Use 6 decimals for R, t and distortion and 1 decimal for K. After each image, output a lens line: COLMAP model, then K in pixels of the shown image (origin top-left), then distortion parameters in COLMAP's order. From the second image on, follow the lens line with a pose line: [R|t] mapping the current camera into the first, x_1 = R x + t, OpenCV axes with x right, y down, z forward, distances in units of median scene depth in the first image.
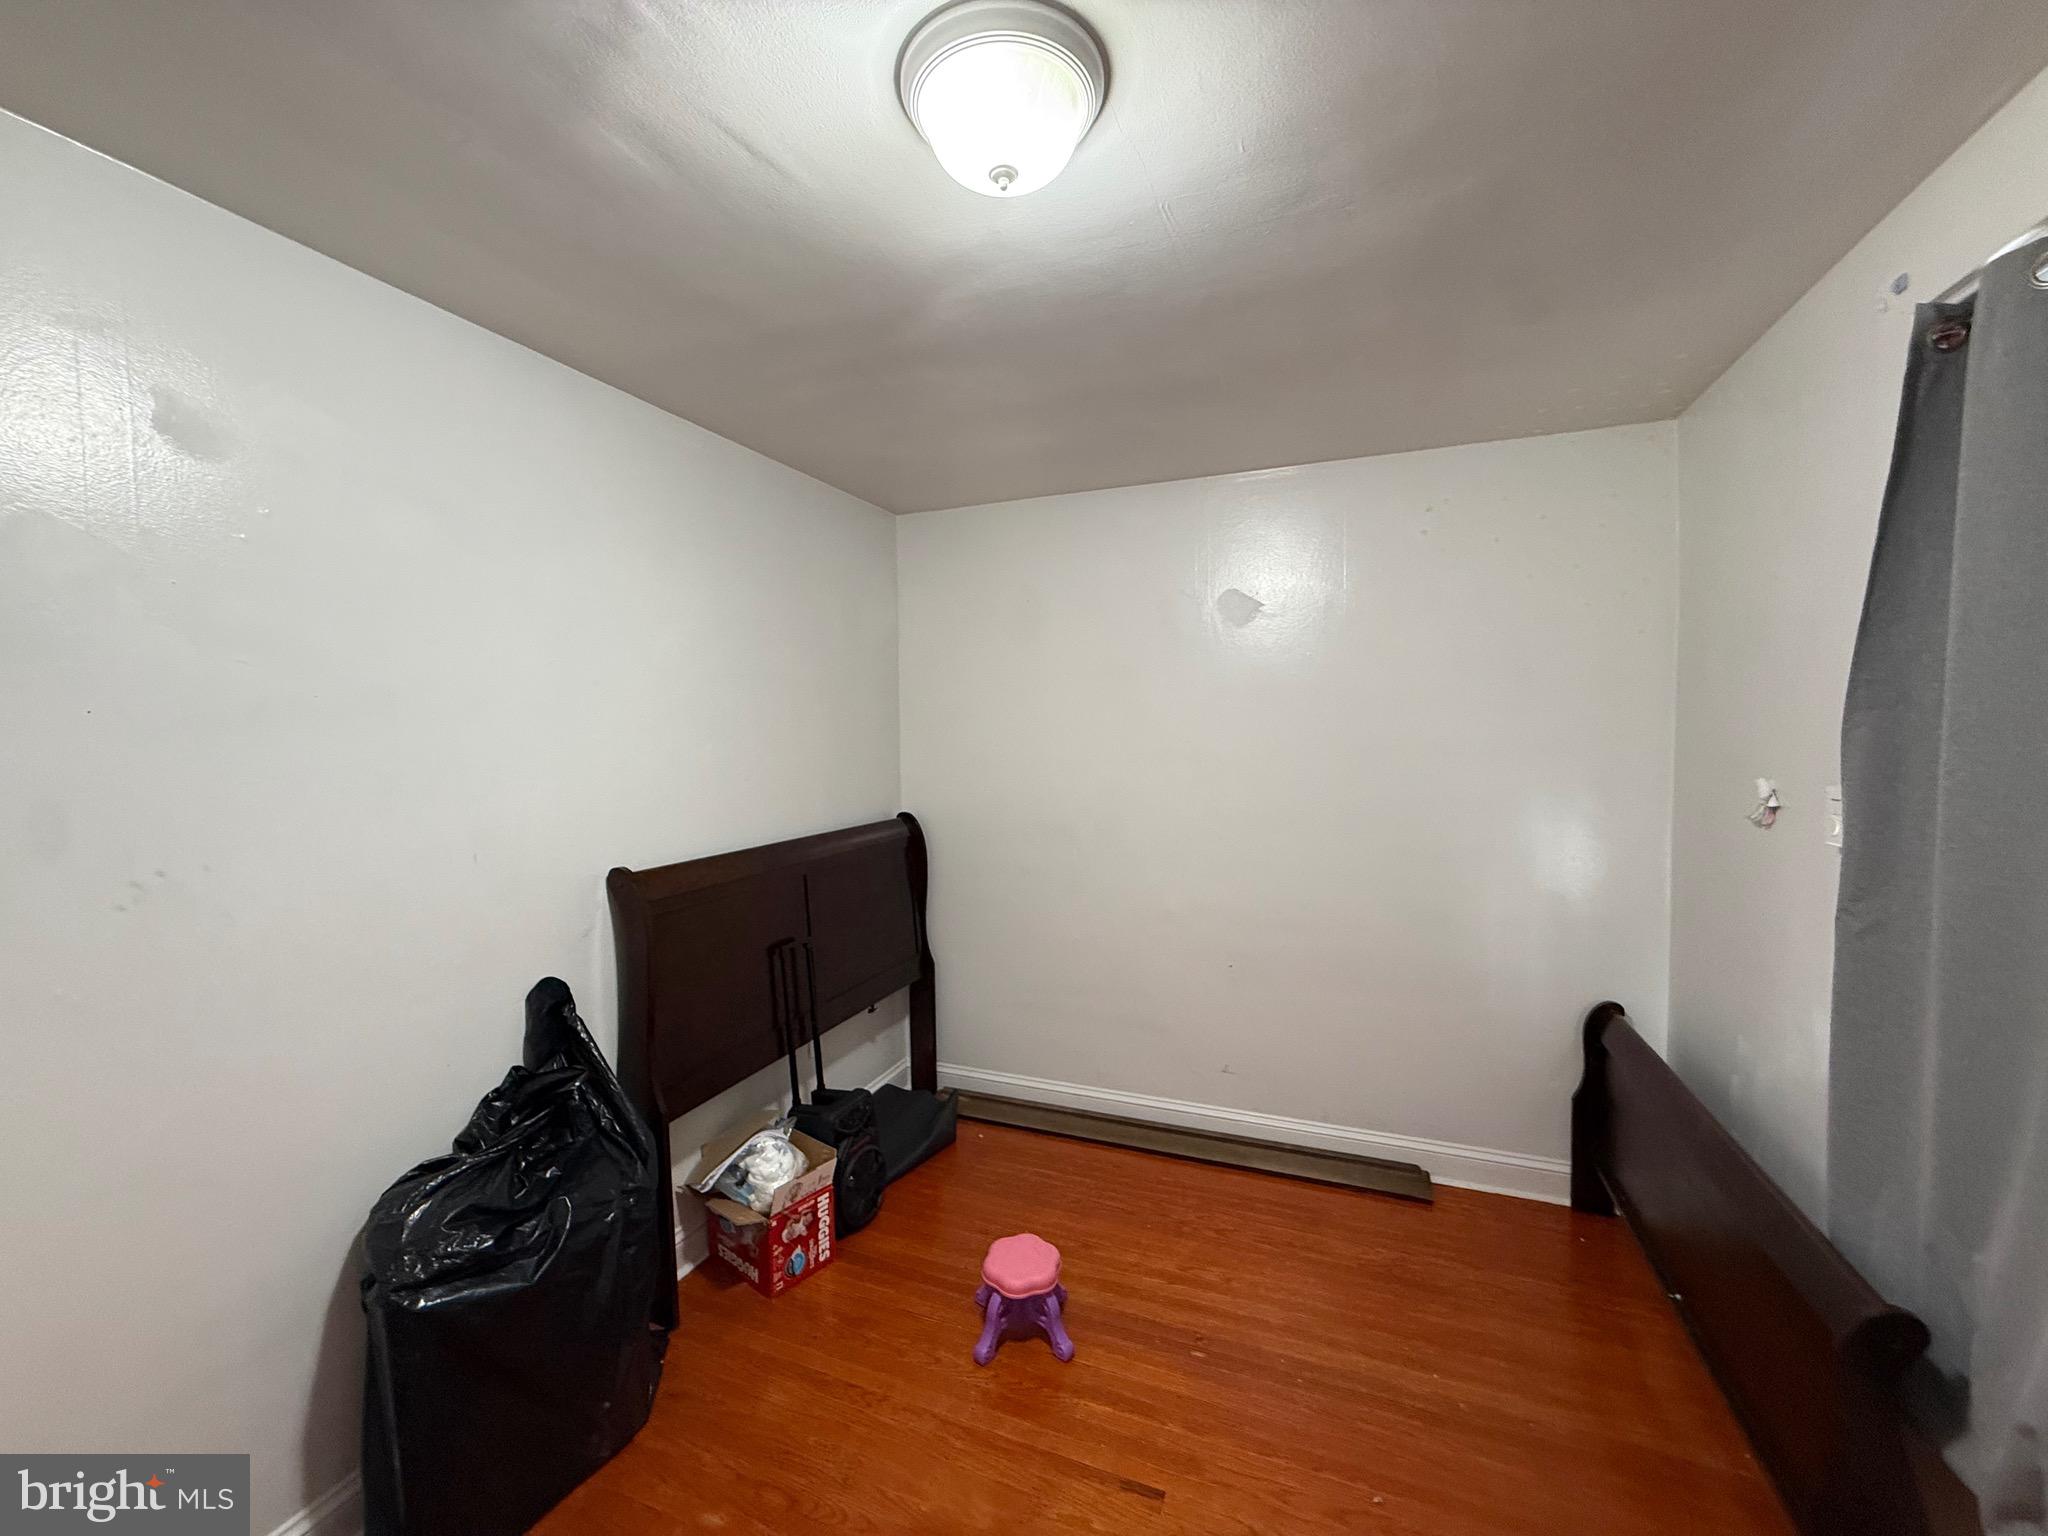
lens RADIAL K [[818.2, 0, 1024.0], [0, 818.2, 768.0], [0, 0, 1]] dist [-0.000012, 0.000074]
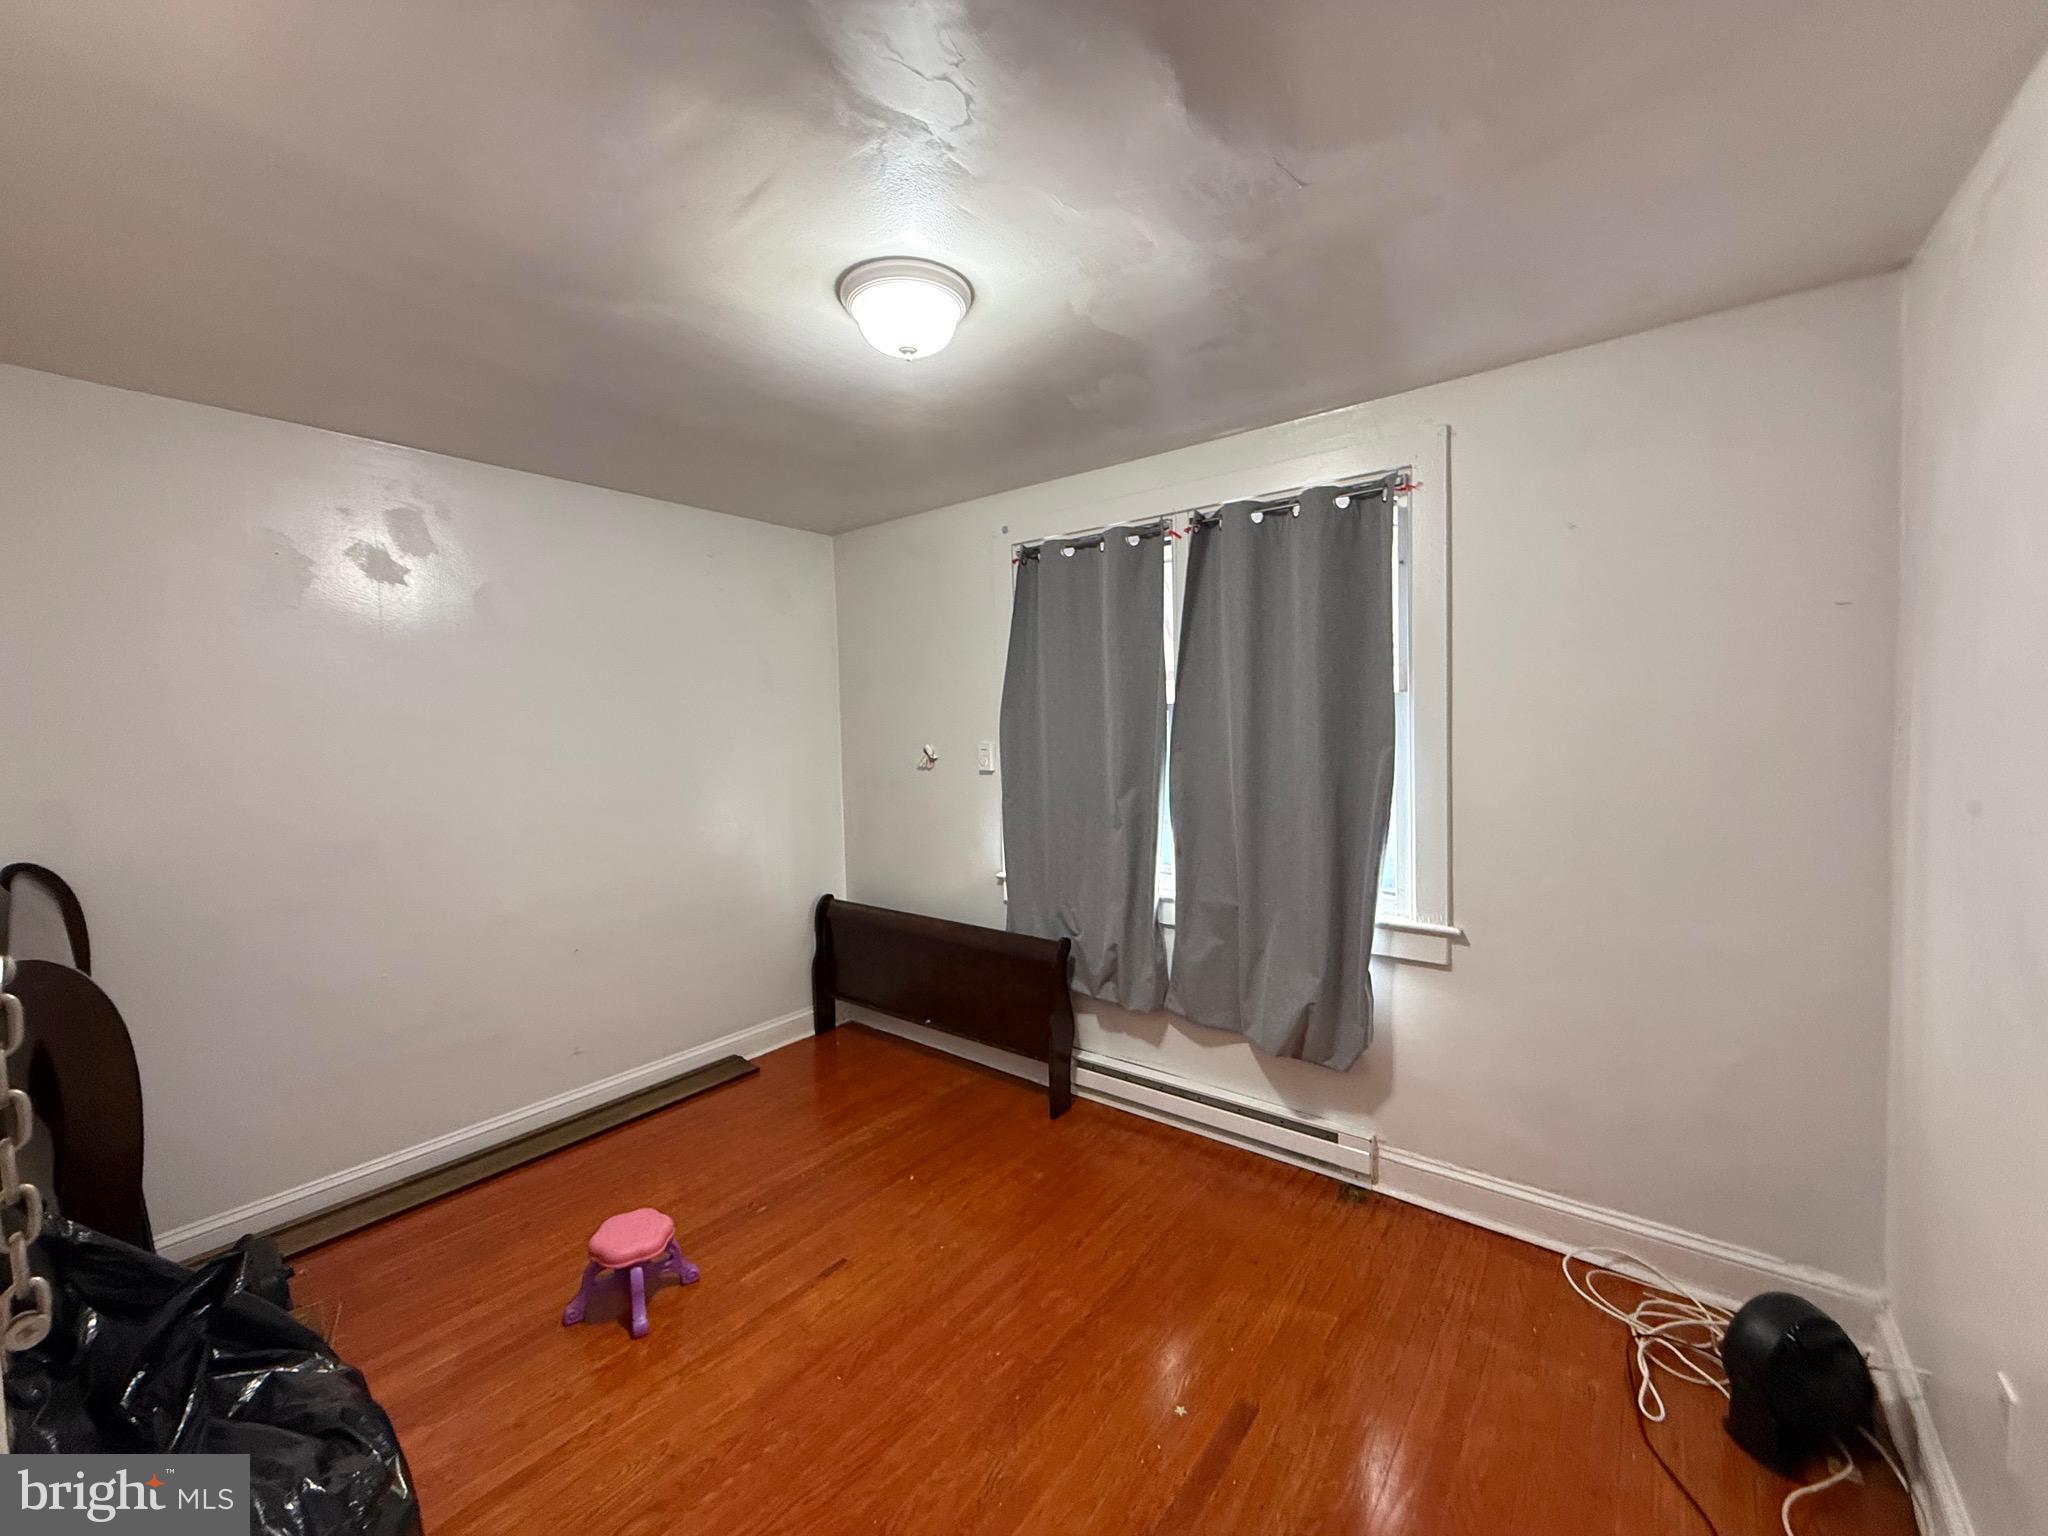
lens RADIAL K [[818.2, 0, 1024.0], [0, 818.2, 768.0], [0, 0, 1]] dist [-0.000012, 0.000074]
pose [[0.273919, -0.045464, 0.960678, -0.724004], [0.063509, 0.997557, 0.029101, 0.019960], [-0.959654, 0.053040, 0.276137, 0.189129]]
